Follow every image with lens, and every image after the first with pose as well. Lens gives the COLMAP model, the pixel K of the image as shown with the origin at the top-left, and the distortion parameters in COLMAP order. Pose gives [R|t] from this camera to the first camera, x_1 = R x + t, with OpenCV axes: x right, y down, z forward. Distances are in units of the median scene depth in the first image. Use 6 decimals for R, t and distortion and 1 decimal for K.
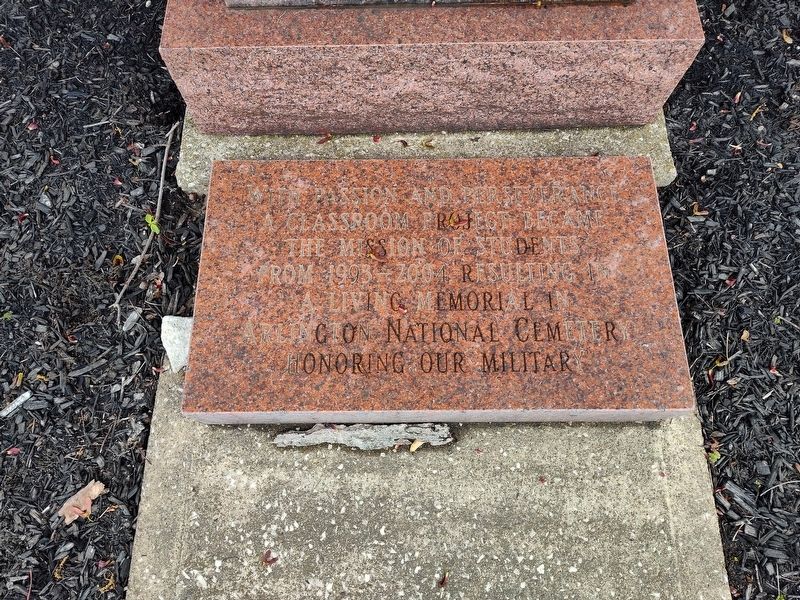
lens RADIAL K [[538.1, 0, 400.5], [0, 538.1, 300.1], [0, 0, 1]] dist [-0.011663, 0.006280]
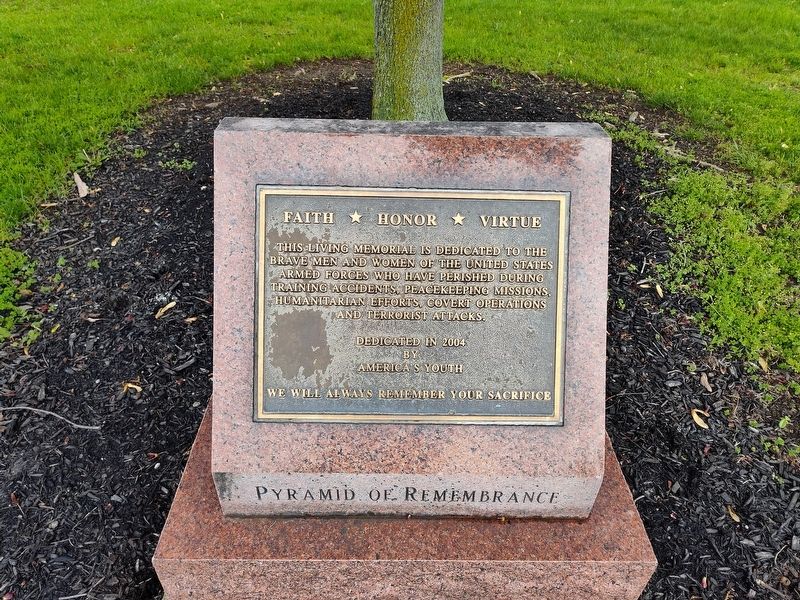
lens RADIAL K [[538.1, 0, 399.6], [0, 538.1, 300.3], [0, 0, 1]] dist [-0.011663, 0.006280]
pose [[0.999587, 0.026199, 0.011848, 0.013096], [-0.015423, 0.836292, -0.548067, -0.254203], [-0.024267, 0.547657, 0.836351, -0.148467]]
